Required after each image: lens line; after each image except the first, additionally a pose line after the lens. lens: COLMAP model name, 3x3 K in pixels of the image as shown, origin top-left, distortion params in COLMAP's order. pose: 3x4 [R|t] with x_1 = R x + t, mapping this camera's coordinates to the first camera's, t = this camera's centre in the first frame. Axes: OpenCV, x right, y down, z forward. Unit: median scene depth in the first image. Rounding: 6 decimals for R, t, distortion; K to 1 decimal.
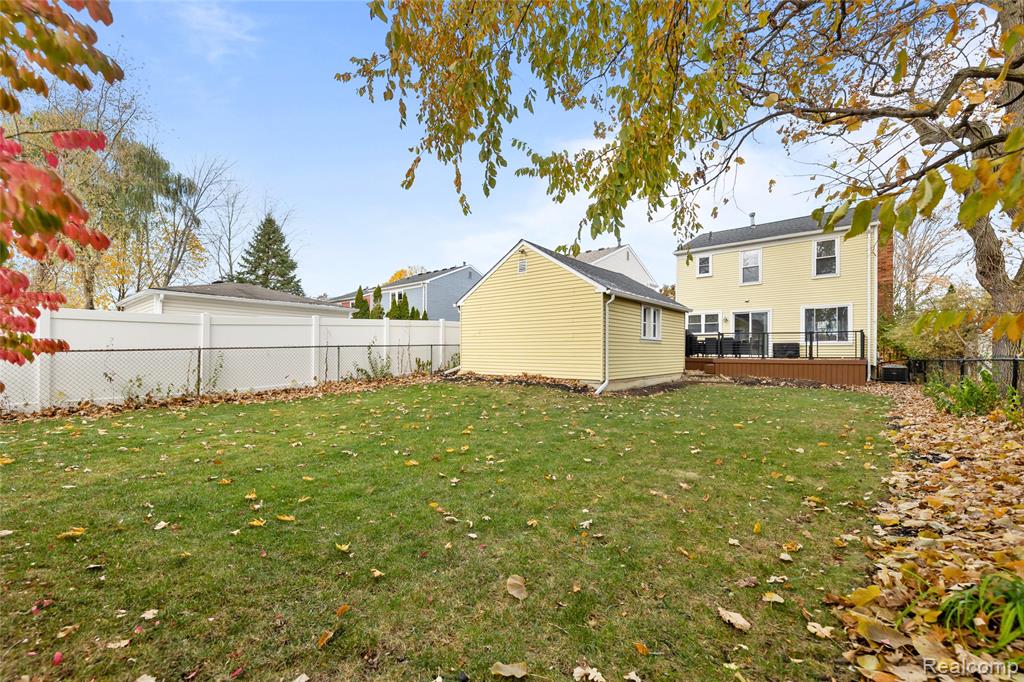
lens RADIAL K [[420.4, 0, 512.2], [0, 420.4, 354.3], [0, 0, 1]] dist [0.003939, -0.000711]
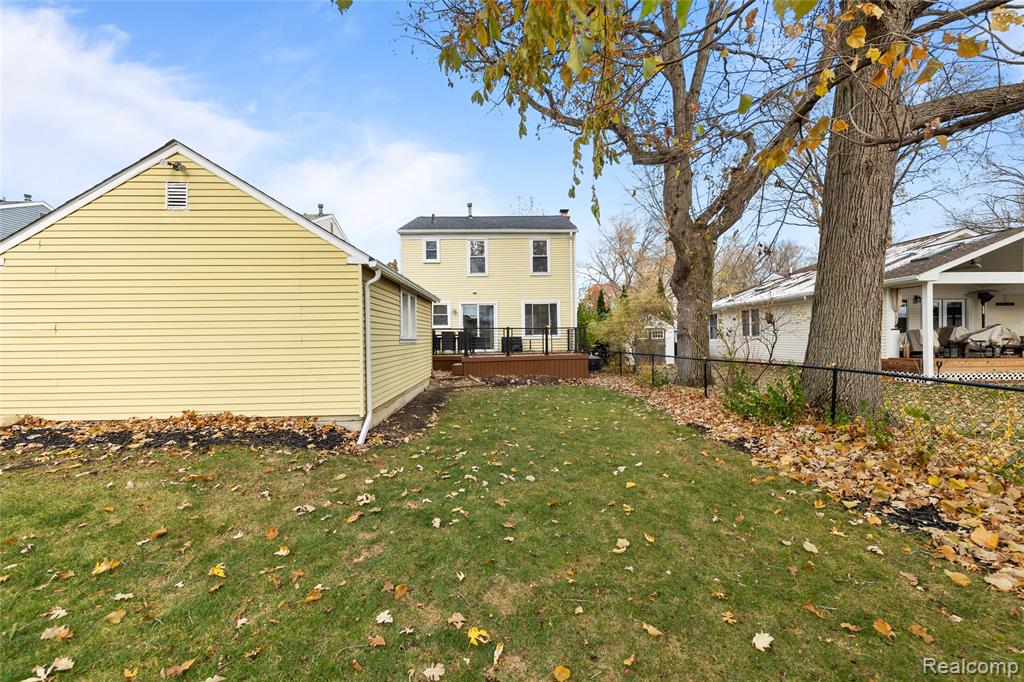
lens RADIAL K [[420.4, 0, 518.8], [0, 420.4, 343.4], [0, 0, 1]] dist [0.003939, -0.000711]
pose [[0.743592, -0.020661, 0.668315, -0.010040], [0.016760, 0.999784, 0.012261, -0.030771], [-0.668424, 0.002084, 0.743778, 0.312995]]
